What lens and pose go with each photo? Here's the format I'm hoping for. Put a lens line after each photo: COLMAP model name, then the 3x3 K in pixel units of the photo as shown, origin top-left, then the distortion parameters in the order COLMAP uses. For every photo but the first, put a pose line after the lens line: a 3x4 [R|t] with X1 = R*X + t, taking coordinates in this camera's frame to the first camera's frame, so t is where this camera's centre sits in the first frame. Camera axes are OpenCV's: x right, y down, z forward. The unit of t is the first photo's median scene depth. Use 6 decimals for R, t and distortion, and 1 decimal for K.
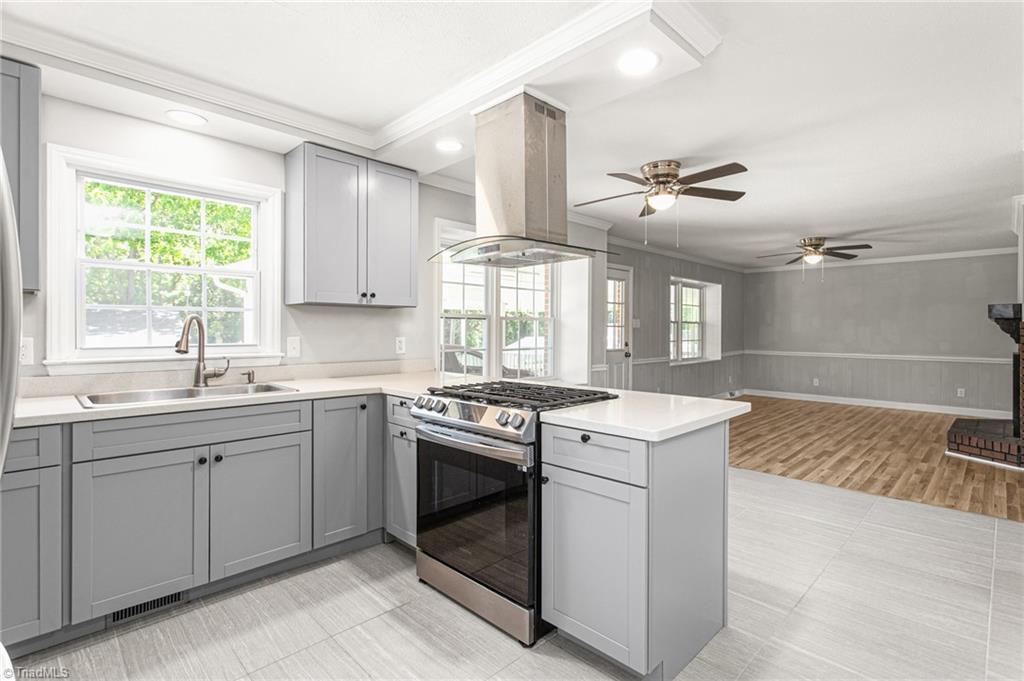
lens RADIAL K [[495.7, 0, 508.0], [0, 495.7, 337.3], [0, 0, 1]] dist [0.005966, -0.000498]
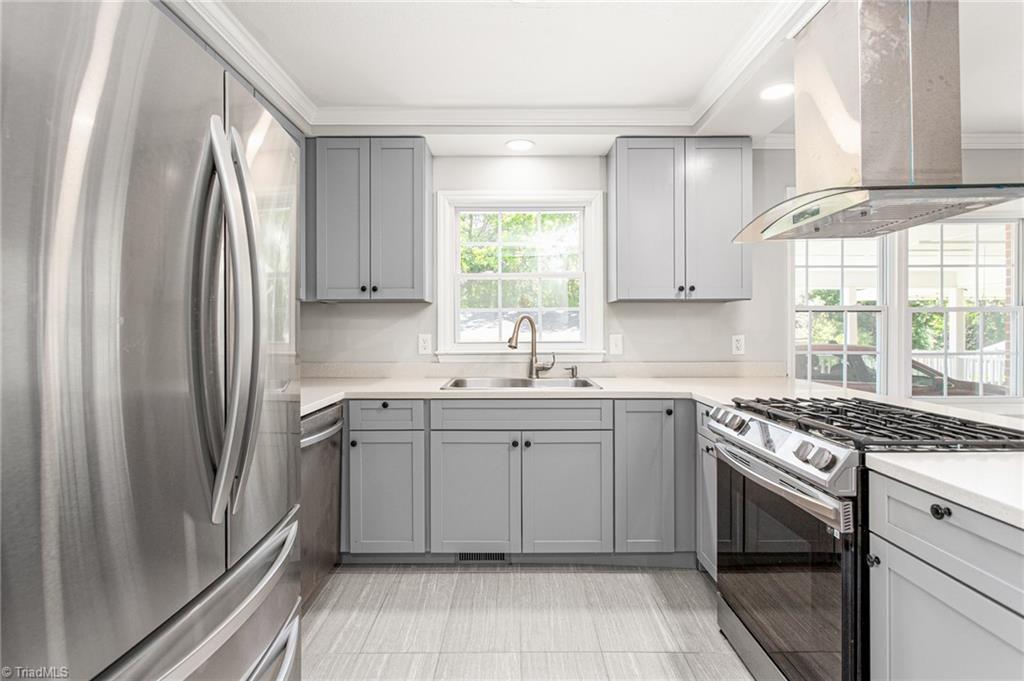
lens RADIAL K [[495.7, 0, 512.8], [0, 495.7, 332.6], [0, 0, 1]] dist [0.005966, -0.000498]
pose [[0.712950, 0.002219, -0.701212, 0.141020], [-0.005190, 0.999984, -0.002112, -0.001660], [0.701196, 0.005145, 0.712950, 0.153235]]
